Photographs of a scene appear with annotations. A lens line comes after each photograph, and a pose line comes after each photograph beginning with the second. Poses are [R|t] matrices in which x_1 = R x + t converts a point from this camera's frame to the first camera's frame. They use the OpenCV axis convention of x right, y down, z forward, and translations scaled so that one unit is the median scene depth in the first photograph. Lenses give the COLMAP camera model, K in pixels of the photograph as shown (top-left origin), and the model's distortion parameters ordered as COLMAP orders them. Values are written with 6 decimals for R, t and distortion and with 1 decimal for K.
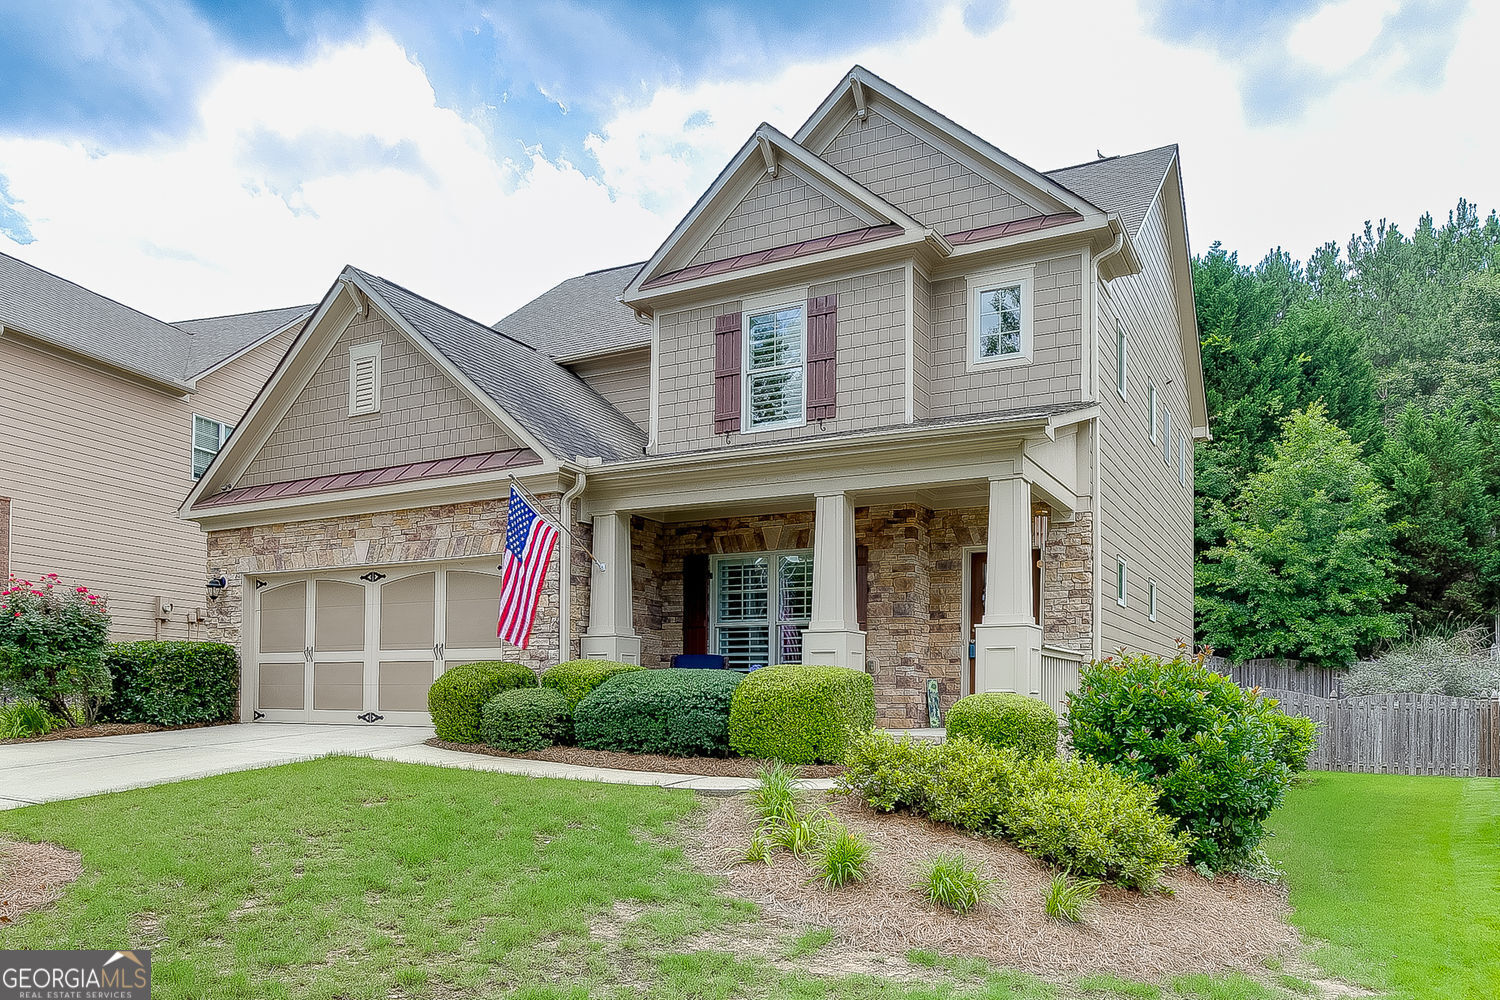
lens RADIAL K [[933.1, 0, 799.0], [0, 933.1, 687.4], [0, 0, 1]] dist [-0.004840, -0.002194]
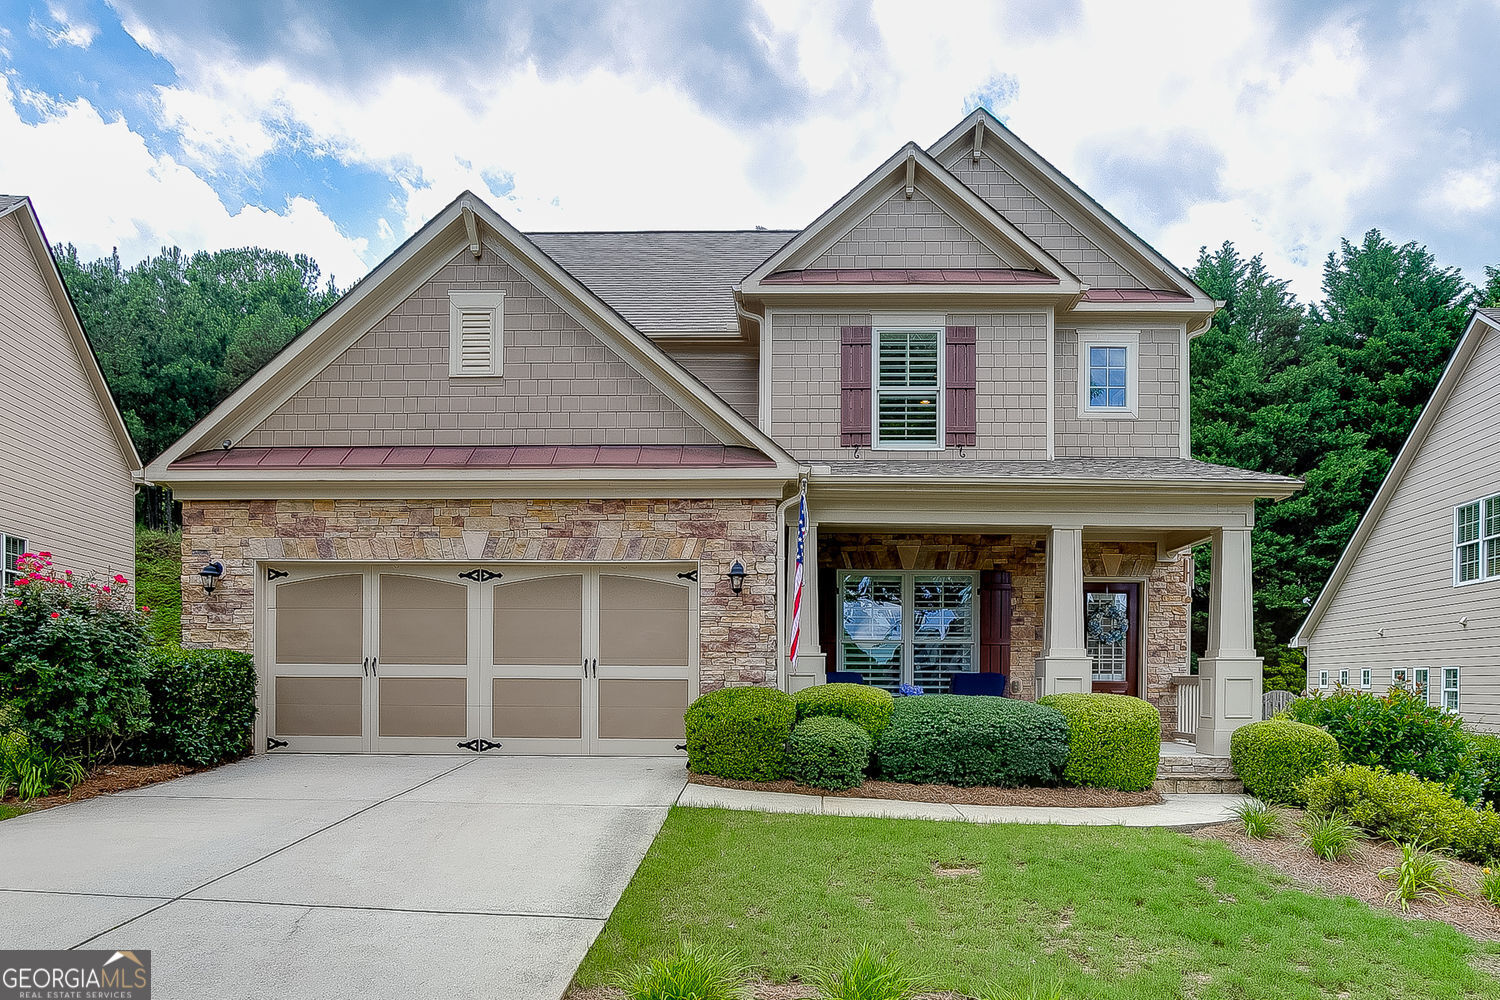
lens RADIAL K [[866.8, 0, 756.5], [0, 866.8, 689.3], [0, 0, 1]] dist [-0.009979, 0.000129]
pose [[0.915976, -0.004568, 0.401207, -0.565563], [-0.004789, 0.999740, 0.022315, -0.037534], [-0.401205, -0.022362, 0.915715, 0.204251]]
